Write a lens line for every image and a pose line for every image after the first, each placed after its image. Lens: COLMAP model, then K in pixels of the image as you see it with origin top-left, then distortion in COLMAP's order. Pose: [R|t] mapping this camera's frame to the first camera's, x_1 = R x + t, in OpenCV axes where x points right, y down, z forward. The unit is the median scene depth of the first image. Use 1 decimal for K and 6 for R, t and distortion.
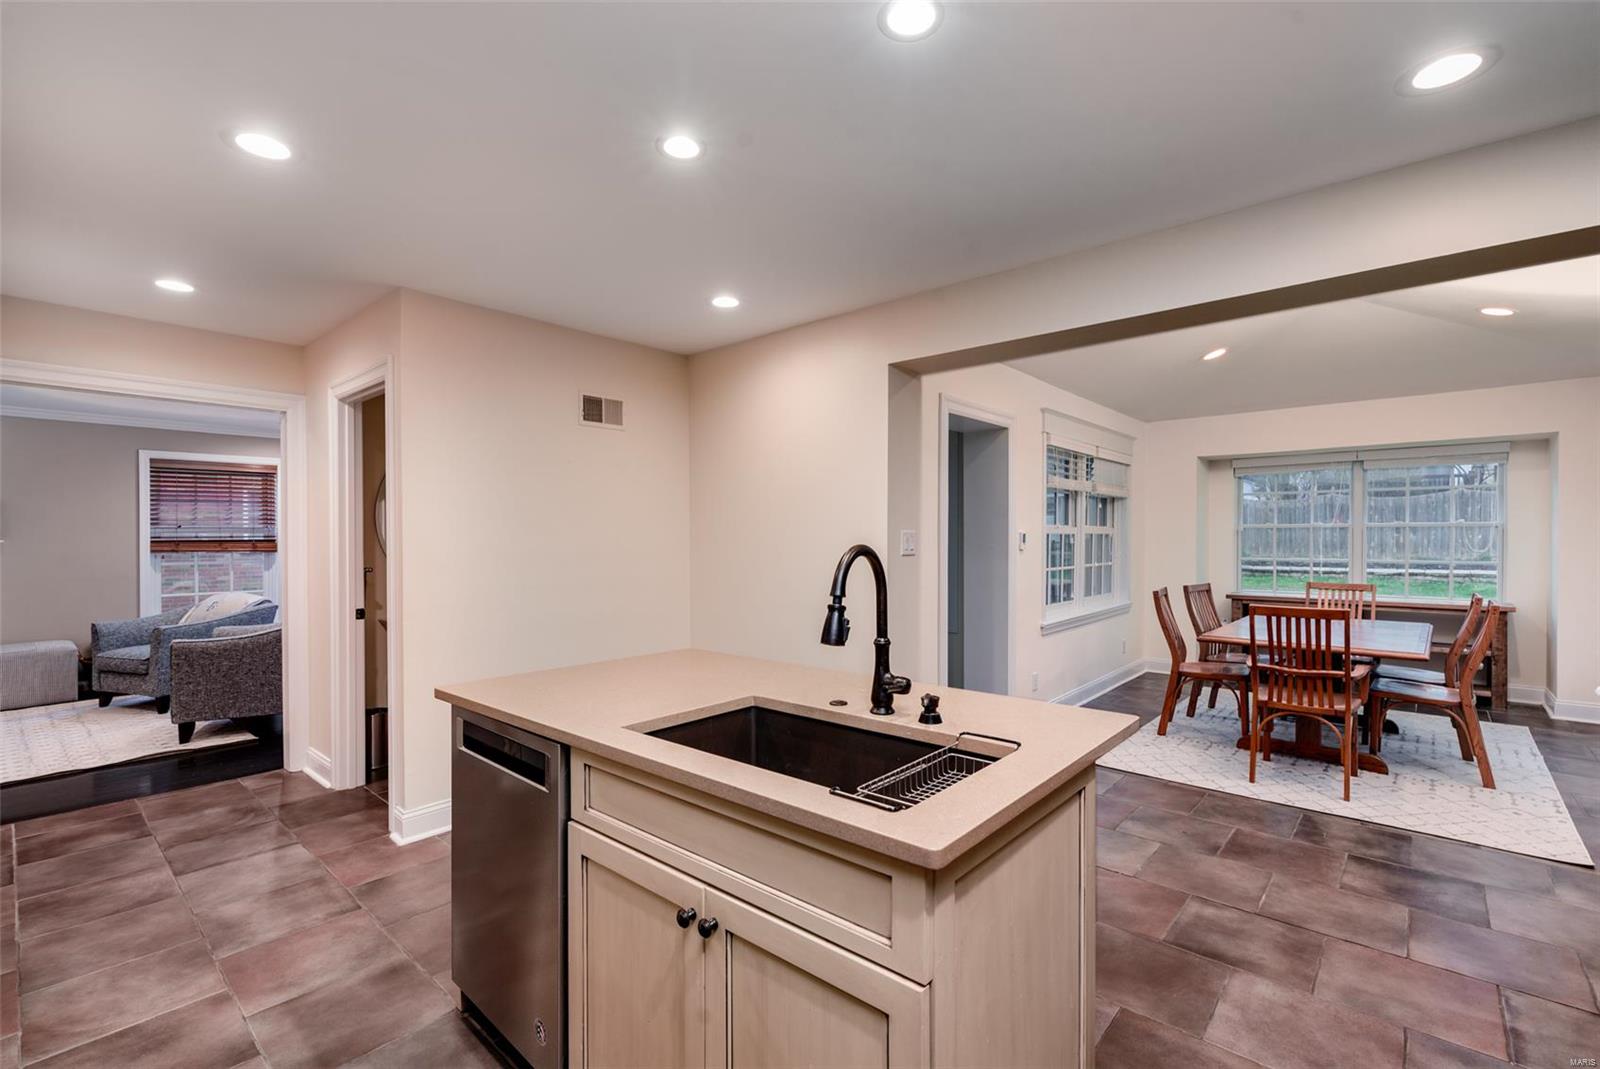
lens RADIAL K [[710.4, 0, 800.0], [0, 710.4, 534.5], [0, 0, 1]] dist [0.001229, 0.000799]
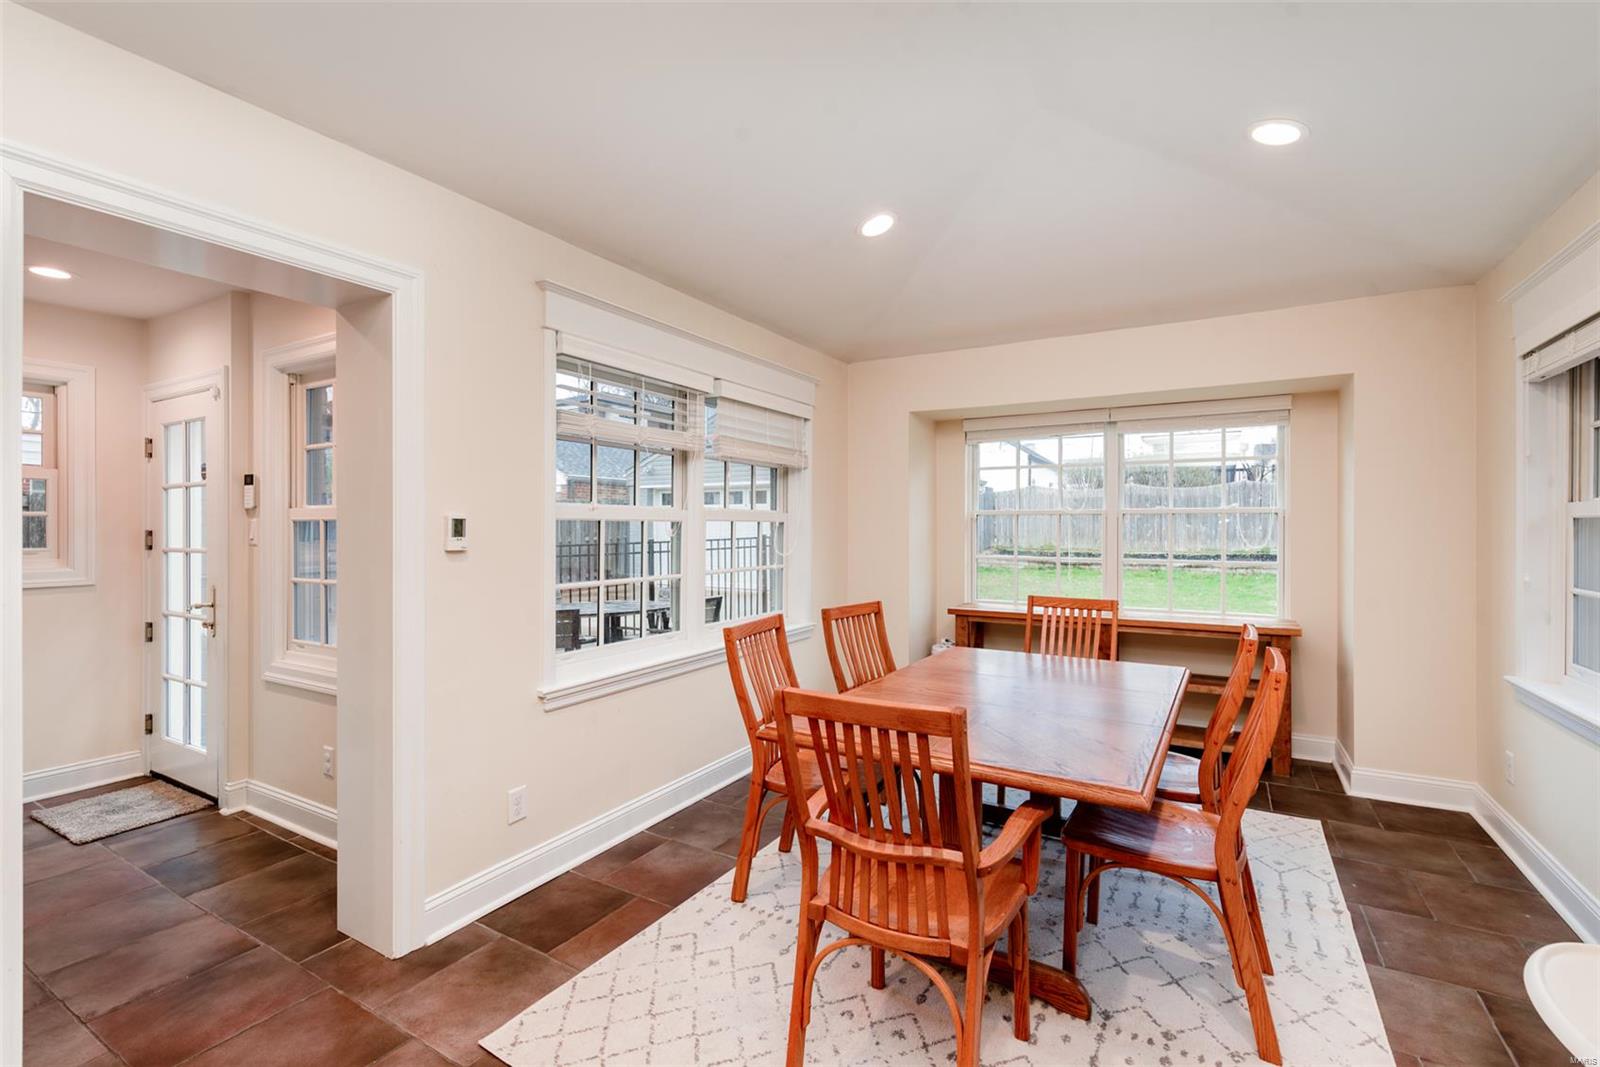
lens RADIAL K [[712.7, 0, 803.5], [0, 712.7, 524.9], [0, 0, 1]] dist [0.001176, -0.000073]
pose [[0.981694, -0.000934, 0.190460, 0.418464], [0.001536, 0.999994, -0.003015, 0.004459], [-0.190457, 0.003252, 0.981690, 0.432338]]
